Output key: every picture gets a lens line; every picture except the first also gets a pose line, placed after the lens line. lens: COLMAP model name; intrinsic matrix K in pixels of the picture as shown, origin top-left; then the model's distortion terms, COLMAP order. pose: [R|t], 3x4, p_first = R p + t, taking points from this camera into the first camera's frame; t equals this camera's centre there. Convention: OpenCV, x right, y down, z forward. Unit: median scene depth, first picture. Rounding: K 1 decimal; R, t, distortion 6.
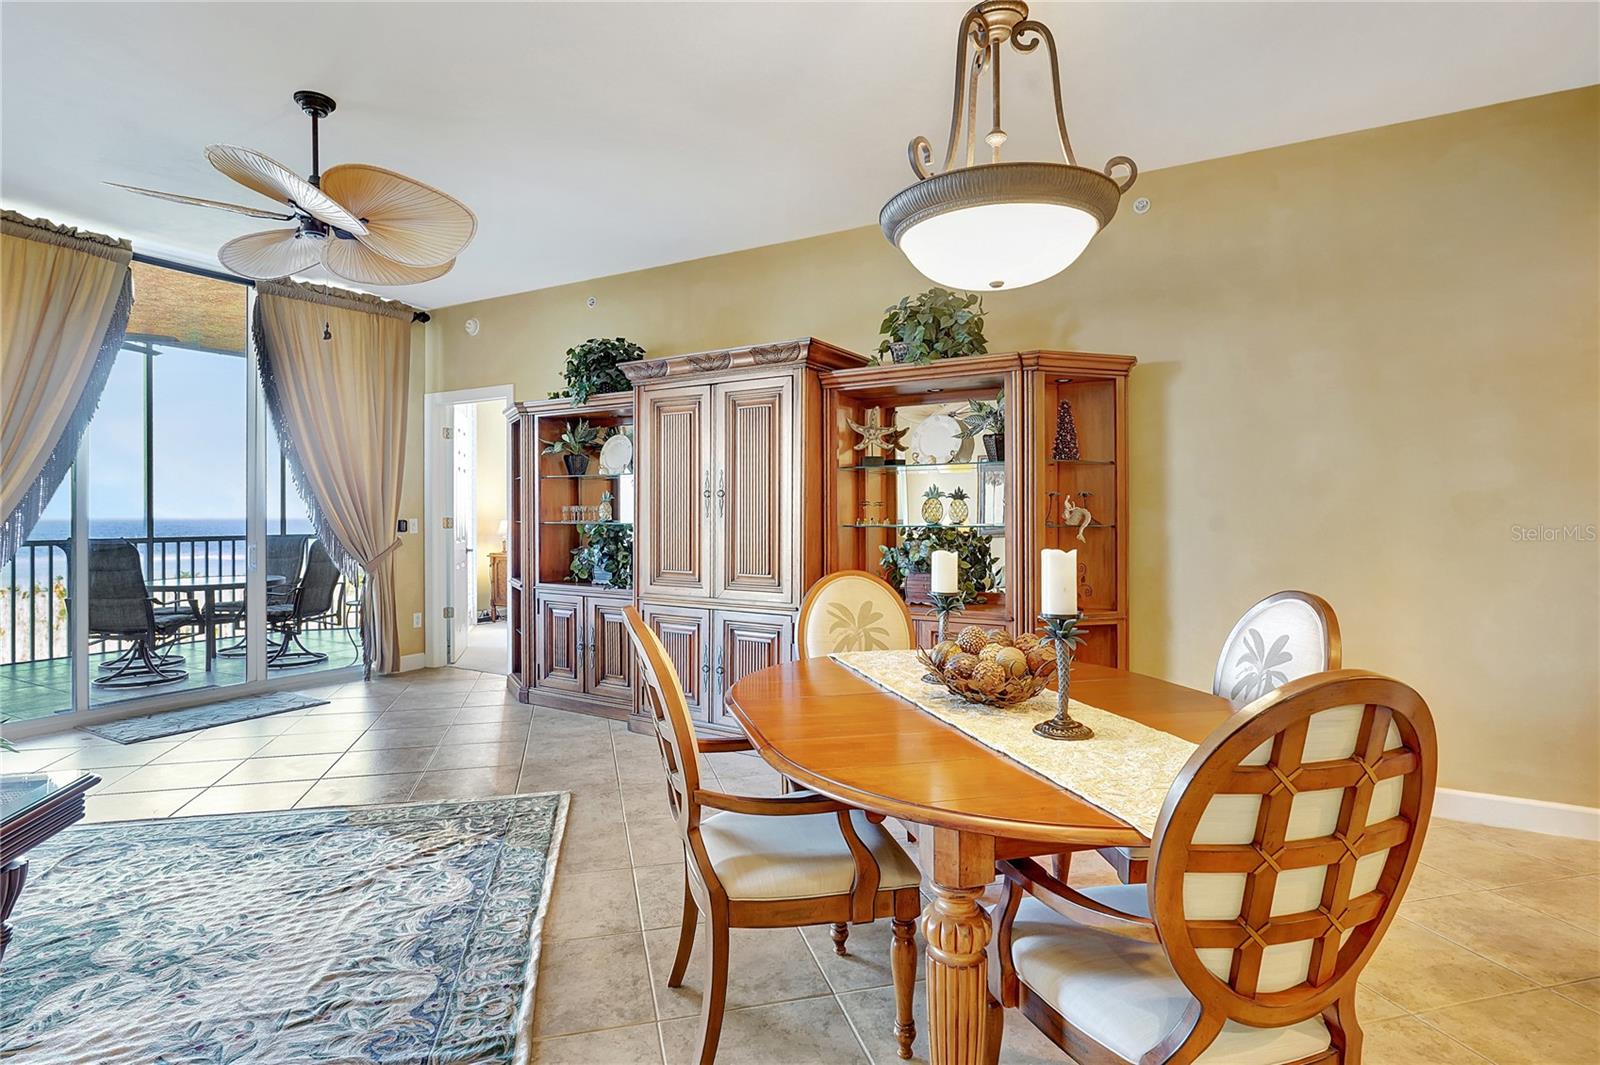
lens RADIAL K [[846.0, 0, 795.3], [0, 846.0, 526.7], [0, 0, 1]] dist [0.003186, 0.002309]
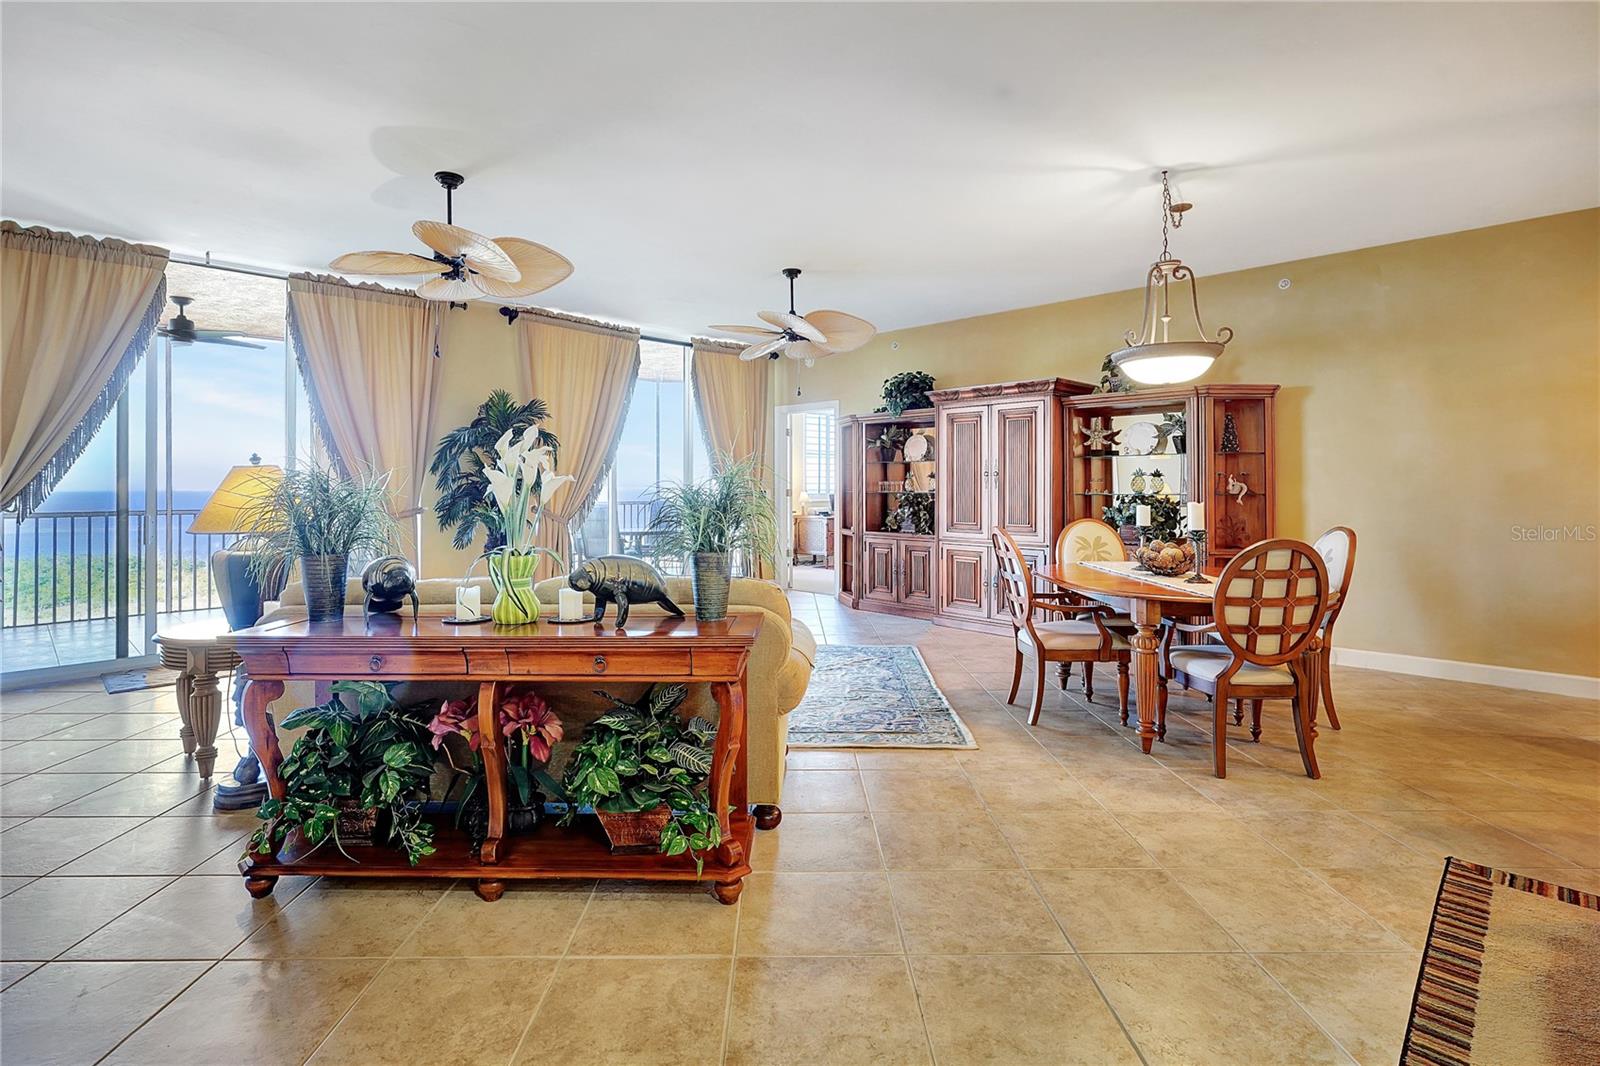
lens RADIAL K [[799.0, 0, 797.0], [0, 799.0, 478.6], [0, 0, 1]] dist [-0.005549, 0.001157]
pose [[0.969615, -0.001250, -0.244632, -0.084356], [-0.005018, 0.999675, -0.024996, 0.009583], [0.244583, 0.025464, 0.969294, -0.558646]]
